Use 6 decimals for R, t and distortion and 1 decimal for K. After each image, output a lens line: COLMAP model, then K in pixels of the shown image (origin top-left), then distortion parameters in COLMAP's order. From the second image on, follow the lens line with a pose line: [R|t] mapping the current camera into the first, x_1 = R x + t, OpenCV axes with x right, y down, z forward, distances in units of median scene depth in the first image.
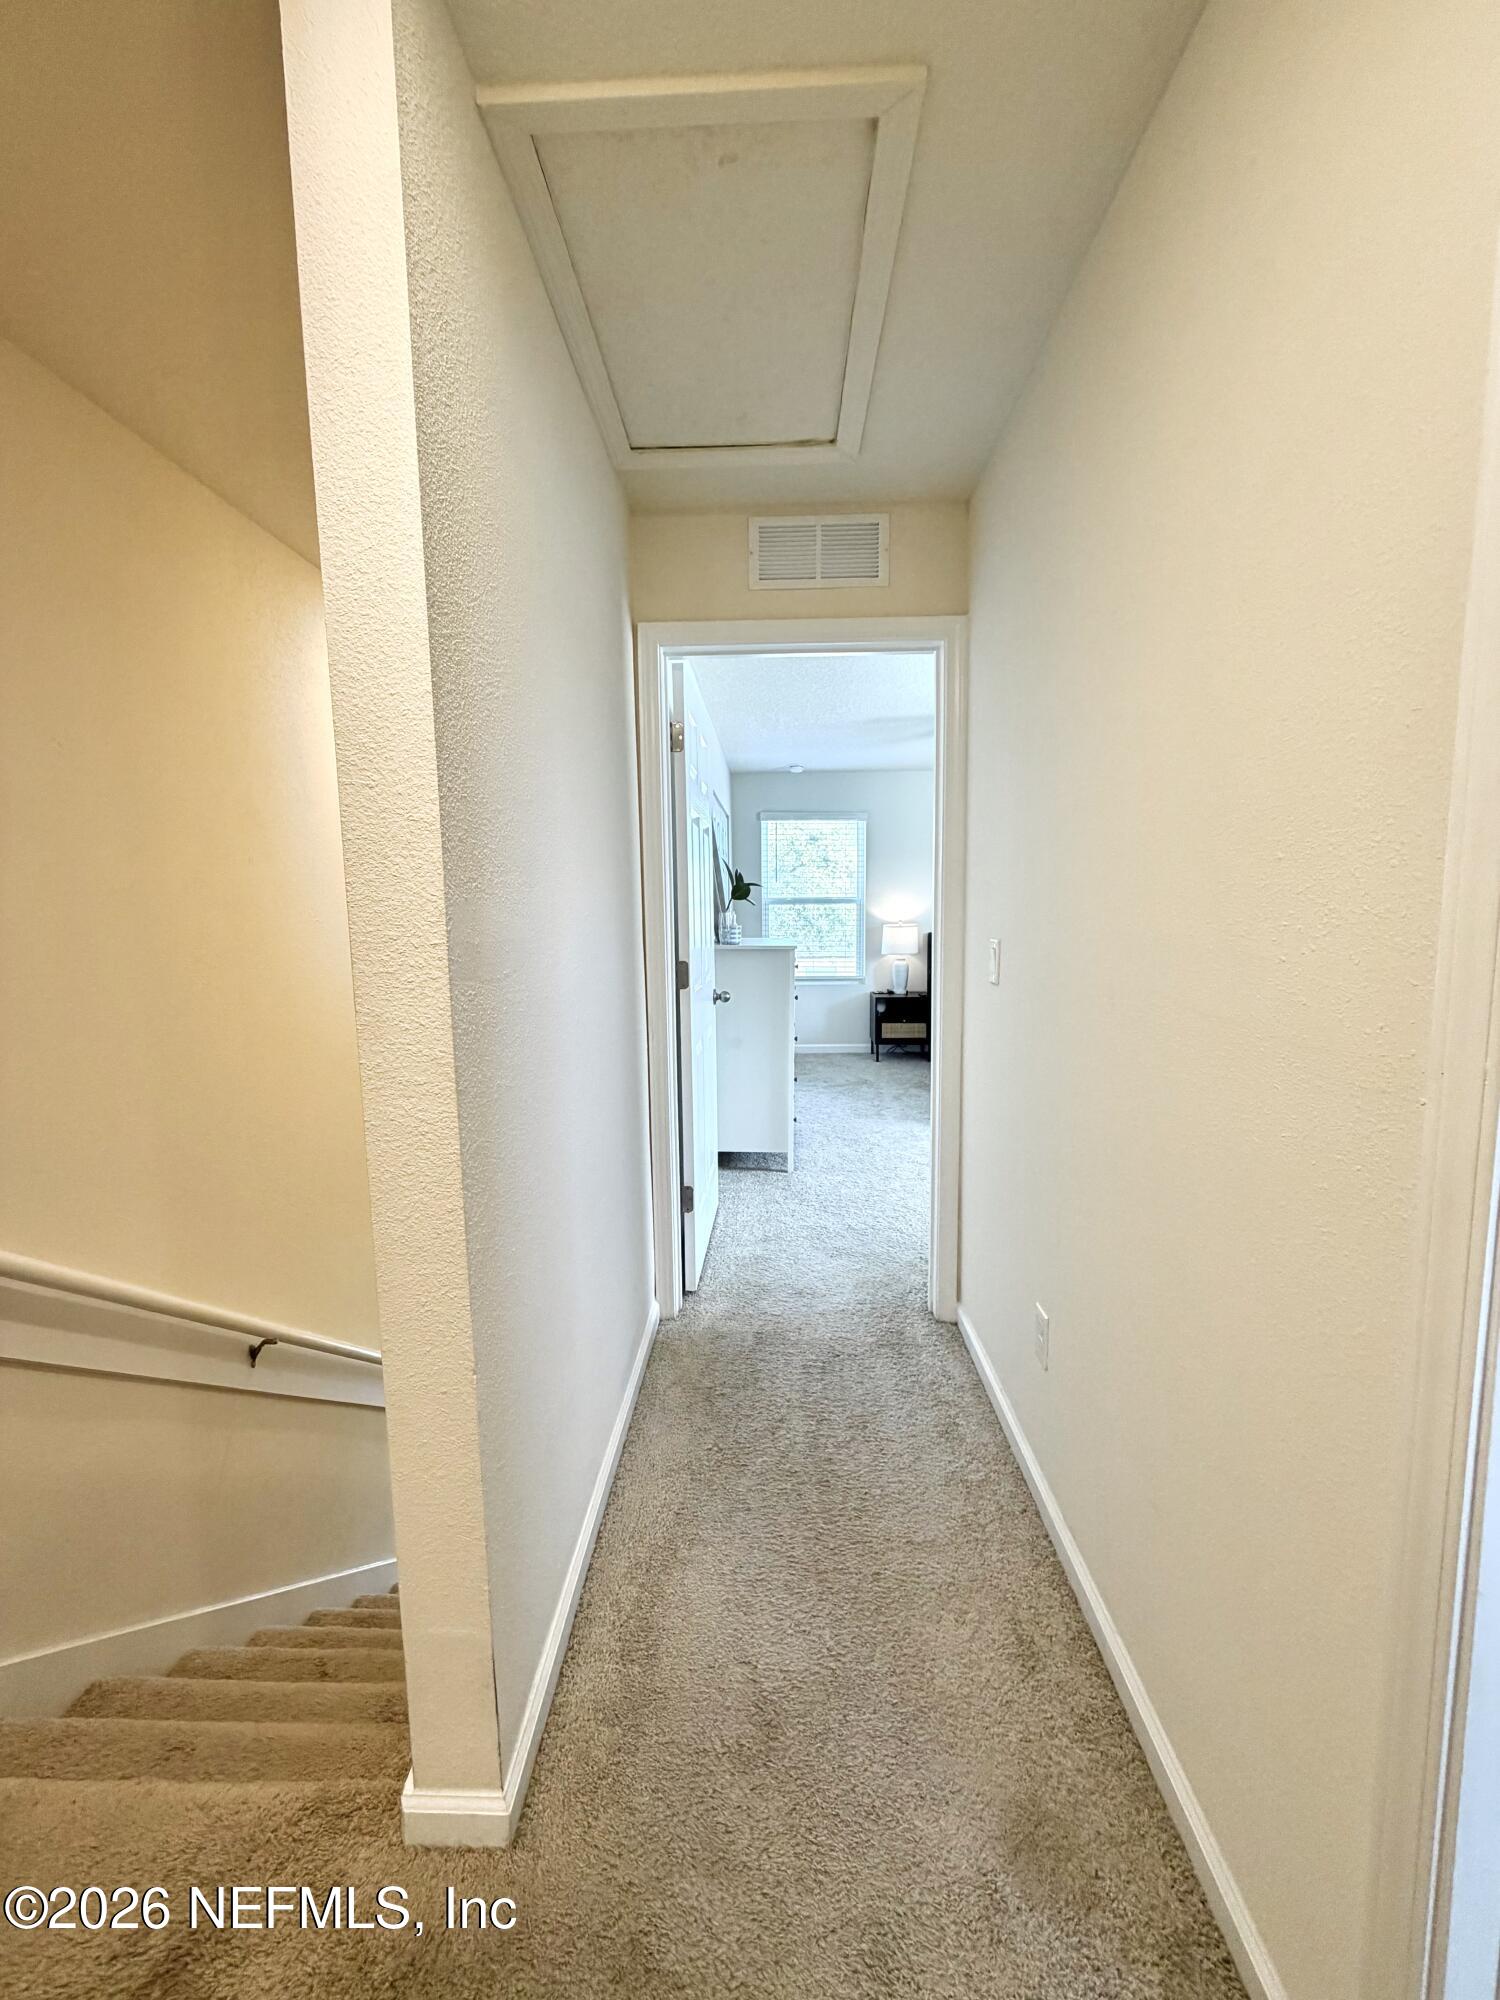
lens RADIAL K [[797.3, 0, 749.6], [0, 797.3, 998.1], [0, 0, 1]] dist [0.000776, 0.000184]
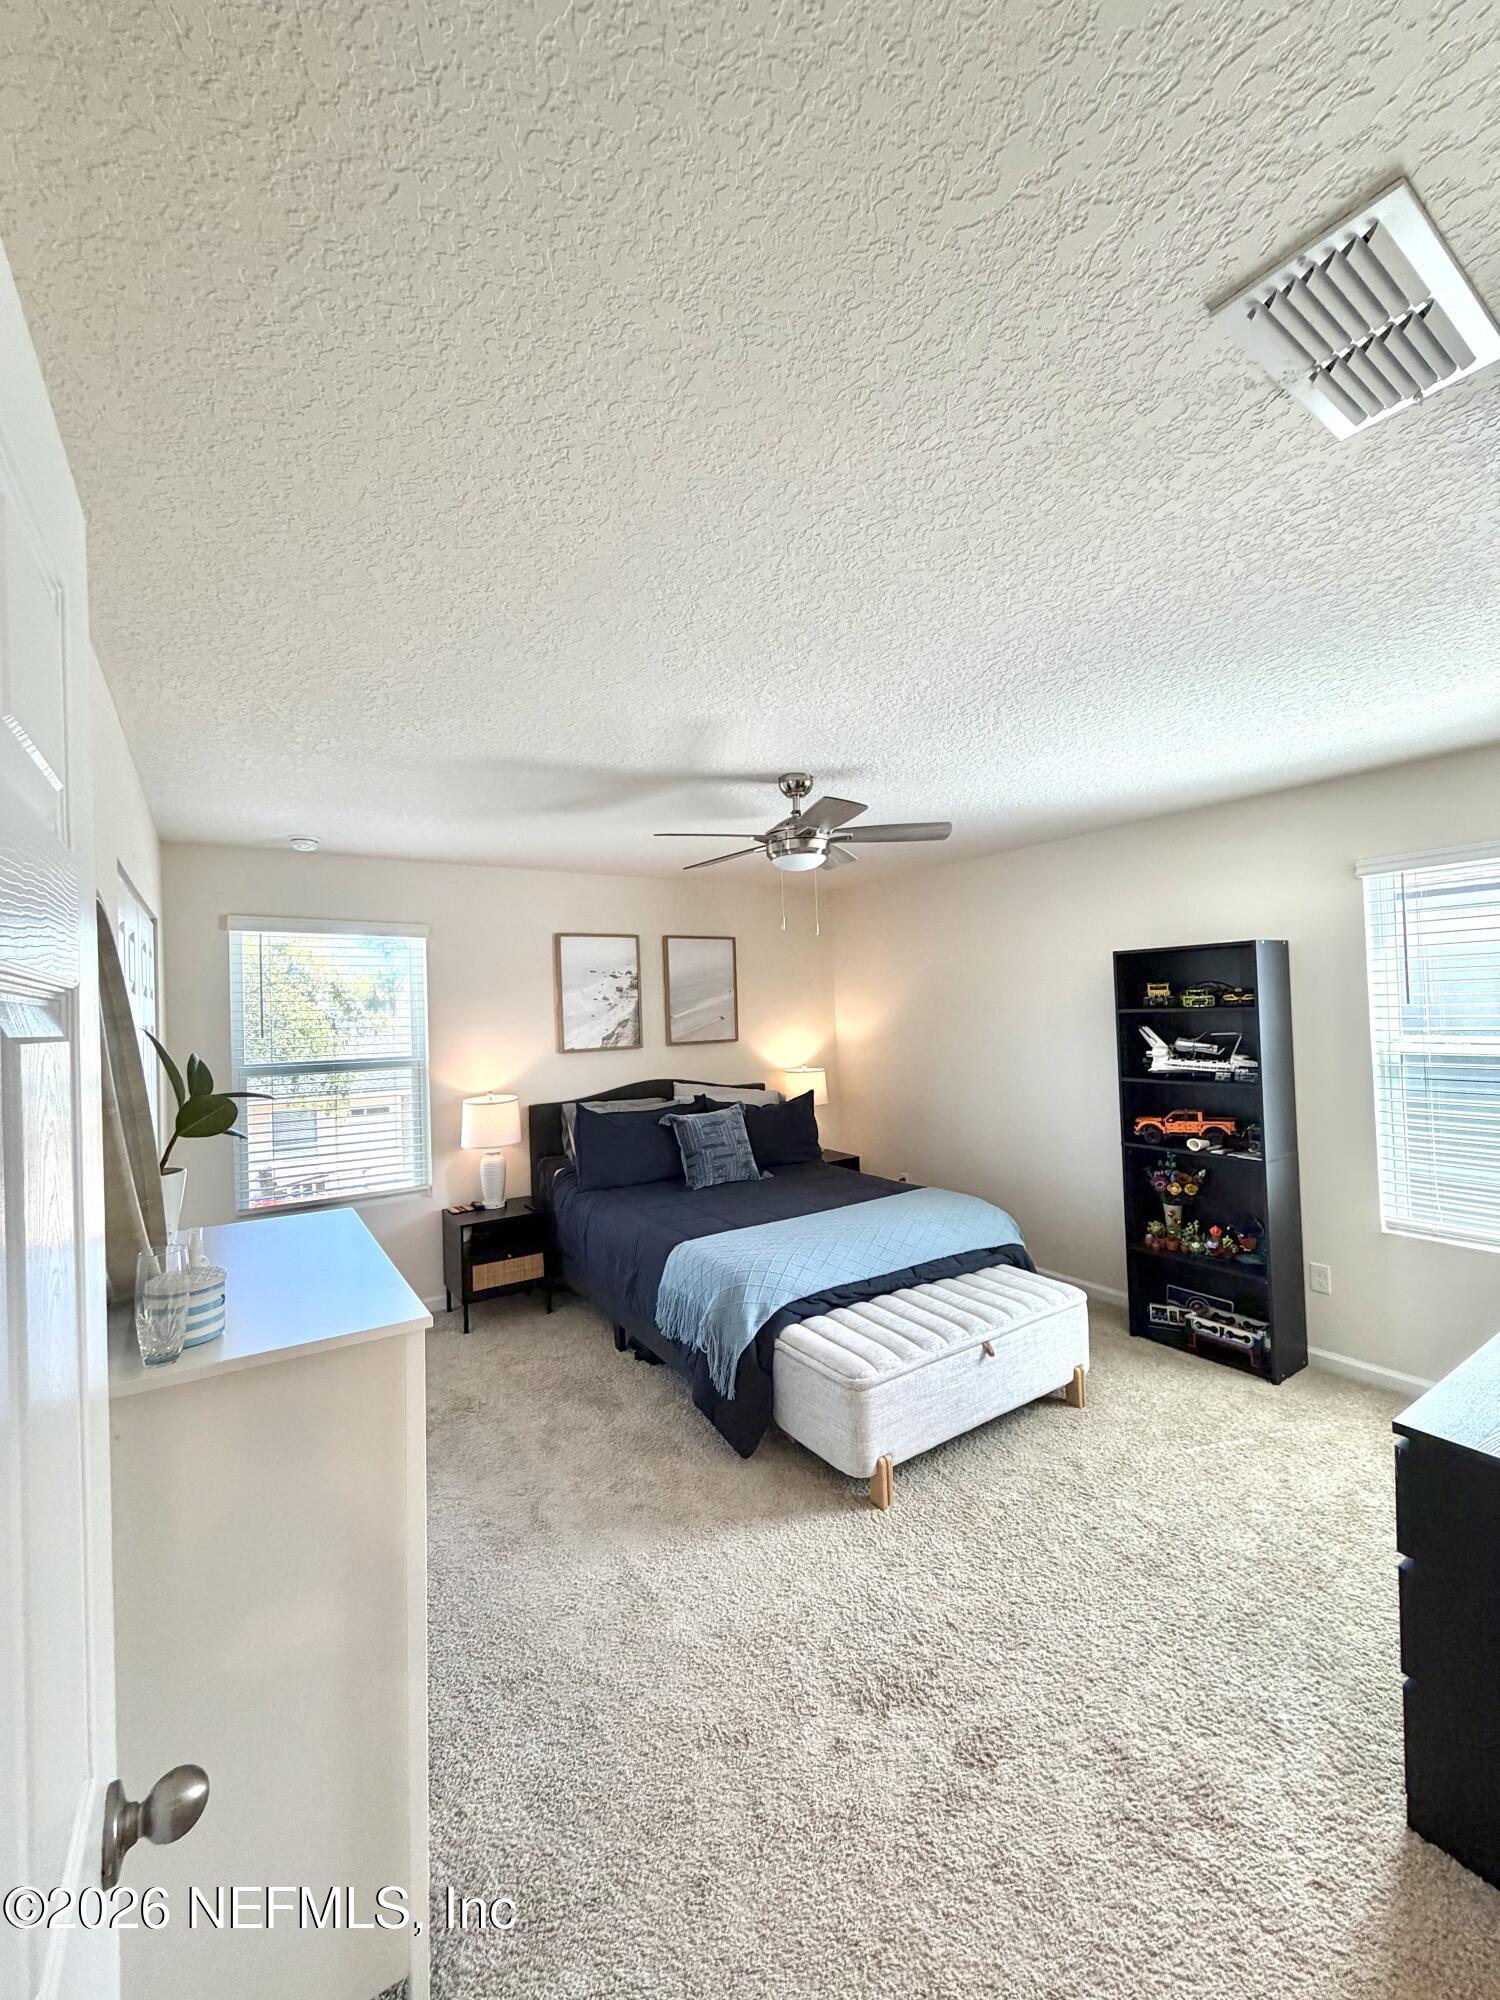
lens RADIAL K [[797.3, 0, 755.9], [0, 797.3, 997.4], [0, 0, 1]] dist [0.000776, 0.000184]
pose [[0.809253, -0.002792, 0.587454, -0.015257], [0.084418, 0.990163, -0.111585, -0.085805], [-0.581363, 0.139892, 0.801528, 0.359391]]
